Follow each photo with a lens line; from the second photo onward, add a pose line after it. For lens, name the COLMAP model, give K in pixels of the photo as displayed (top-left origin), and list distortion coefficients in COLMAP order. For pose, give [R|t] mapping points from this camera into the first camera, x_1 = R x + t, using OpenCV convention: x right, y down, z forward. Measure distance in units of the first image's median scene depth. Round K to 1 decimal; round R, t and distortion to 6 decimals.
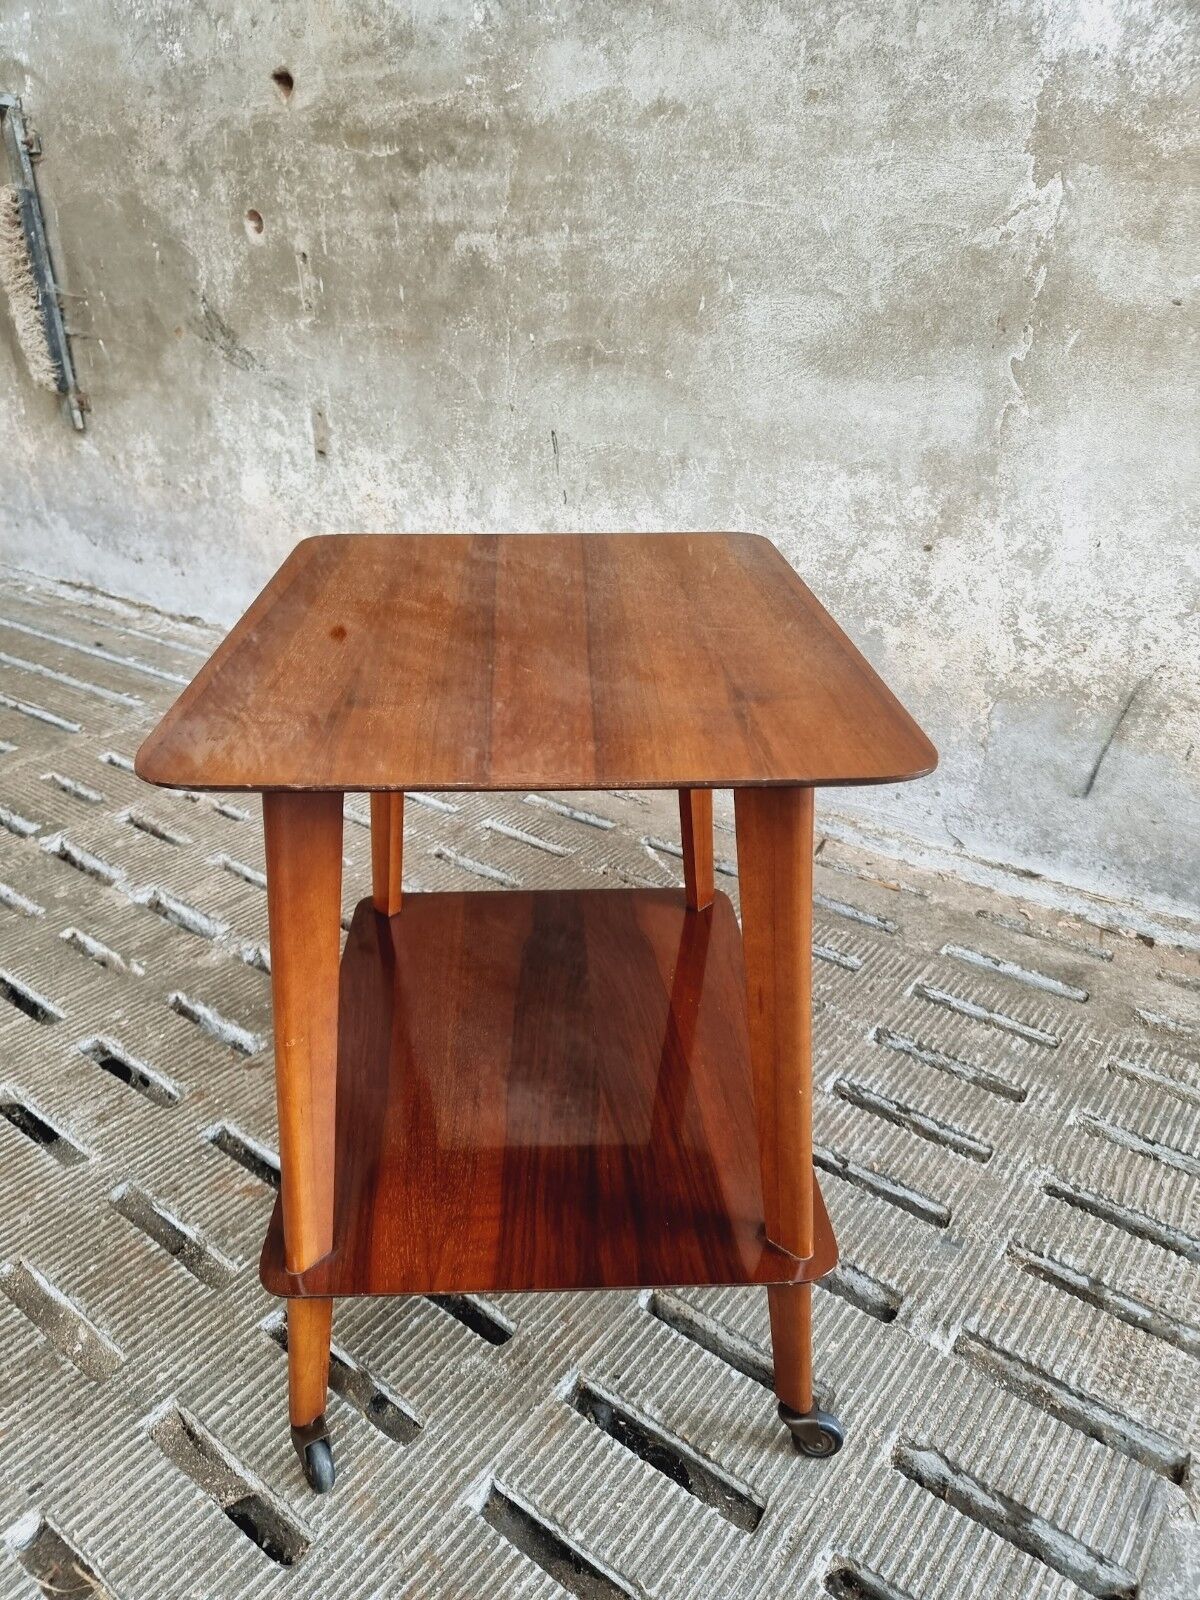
lens RADIAL K [[1115.4, 0, 575.2], [0, 1115.4, 807.1], [0, 0, 1]] dist [0.062185, -0.055771]
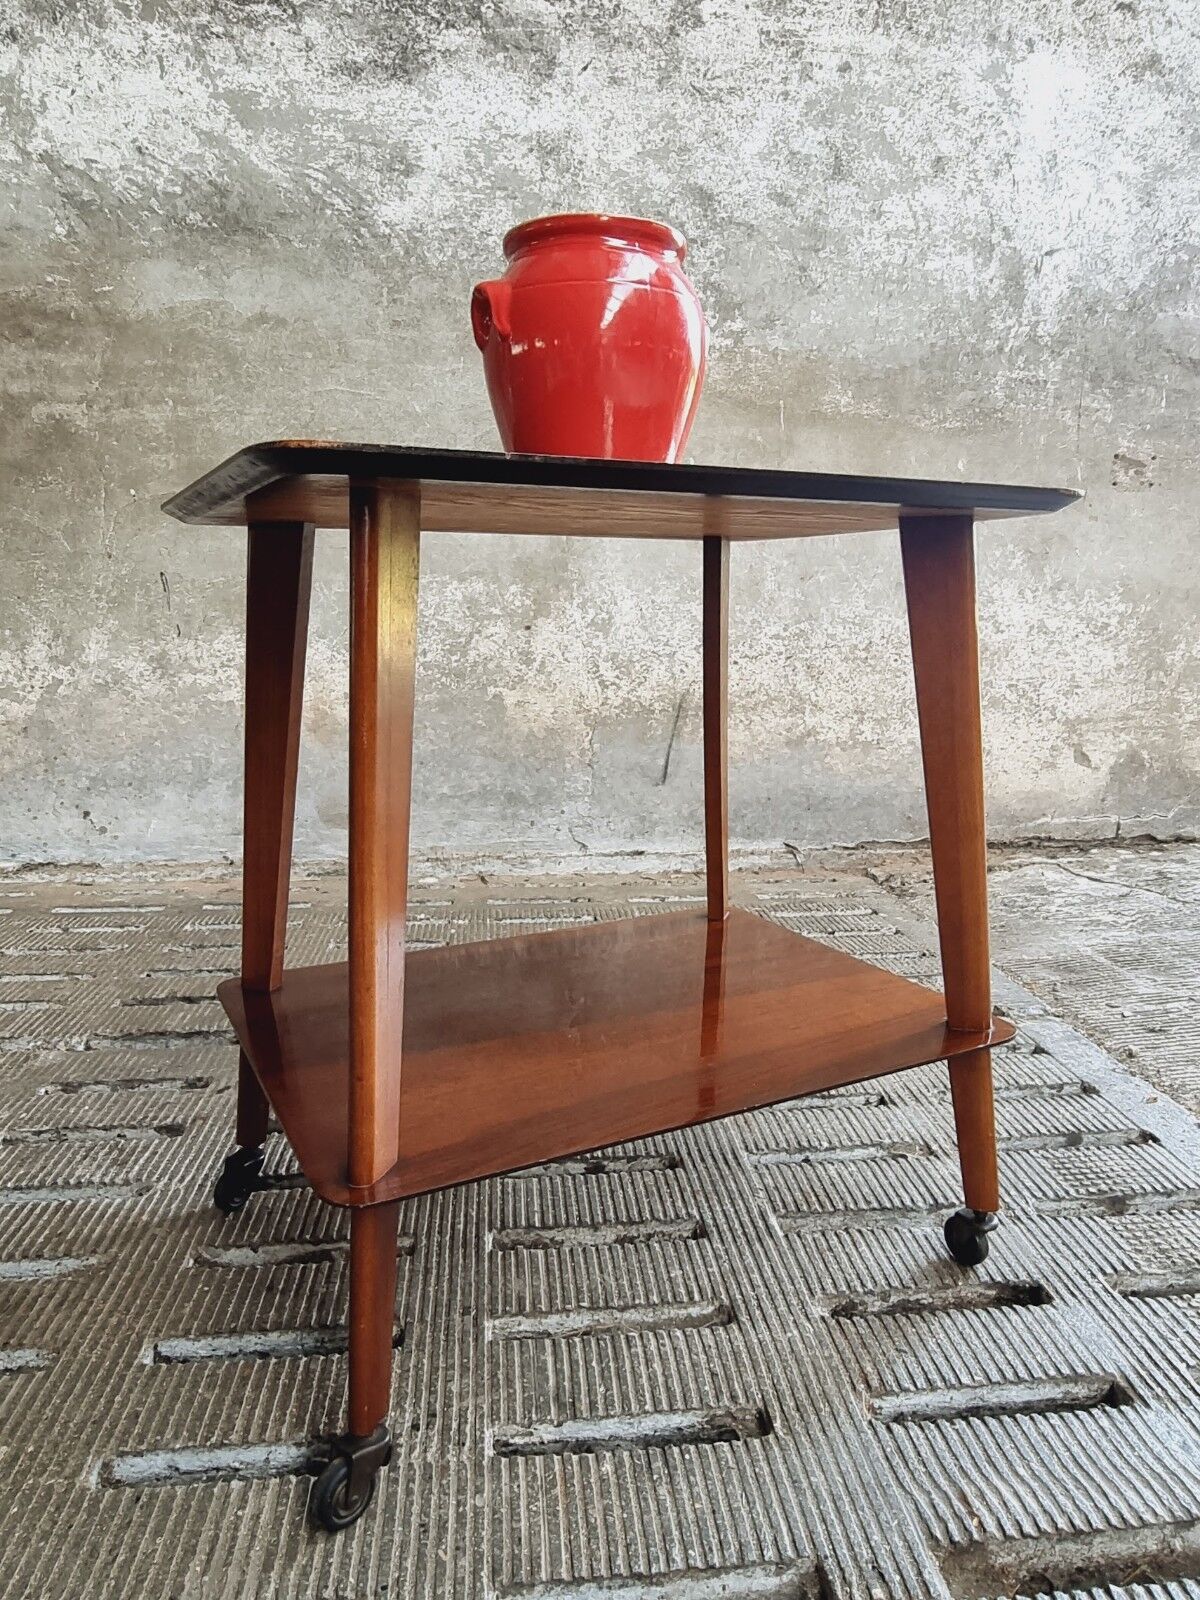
lens RADIAL K [[1091.5, 0, 603.4], [0, 1091.5, 804.0], [0, 0, 1]] dist [-0.005141, -0.001625]
pose [[0.717534, -0.118240, 0.686414, -0.564642], [0.305713, 0.938951, -0.157831, 0.212181], [-0.625847, 0.323094, 0.709877, 0.061934]]
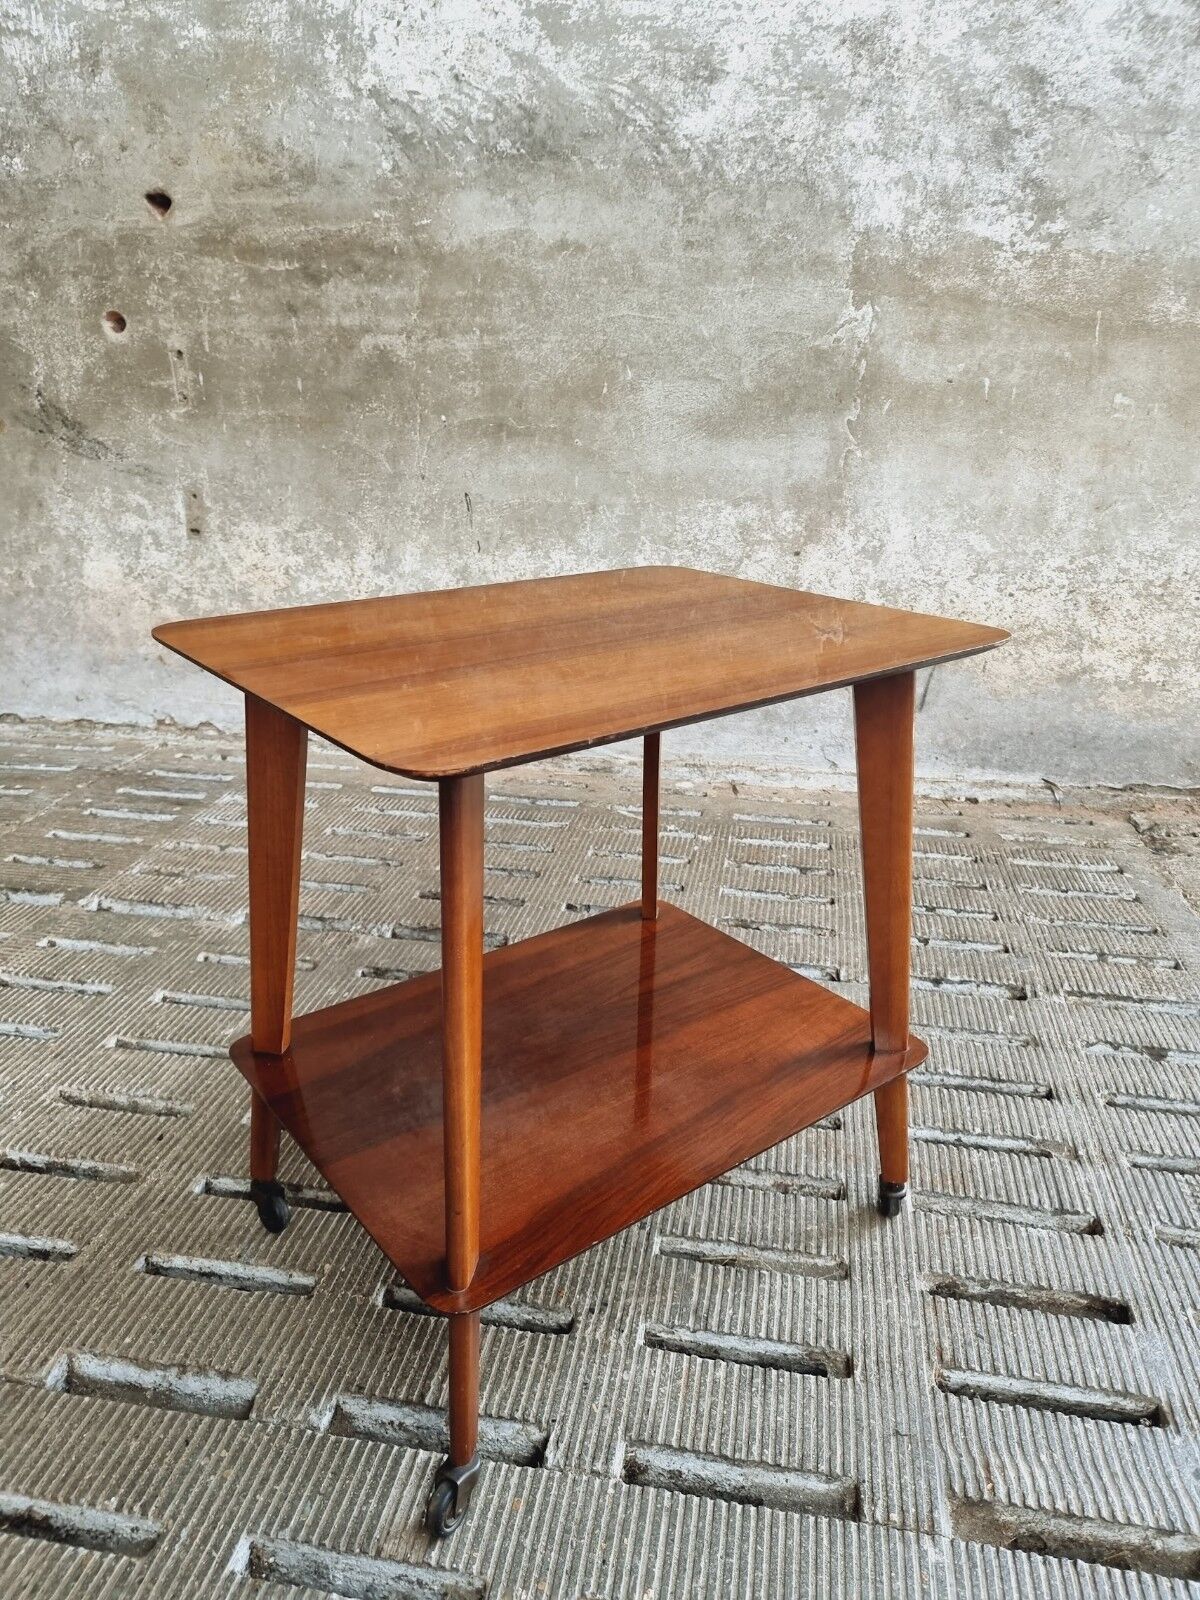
lens RADIAL K [[1115.4, 0, 584.7], [0, 1115.4, 807.0], [0, 0, 1]] dist [0.062185, -0.055771]
pose [[0.888759, -0.155811, 0.431080, -0.581685], [0.197690, 0.978787, -0.053803, 0.104866], [-0.413552, 0.133038, 0.900708, -0.116914]]
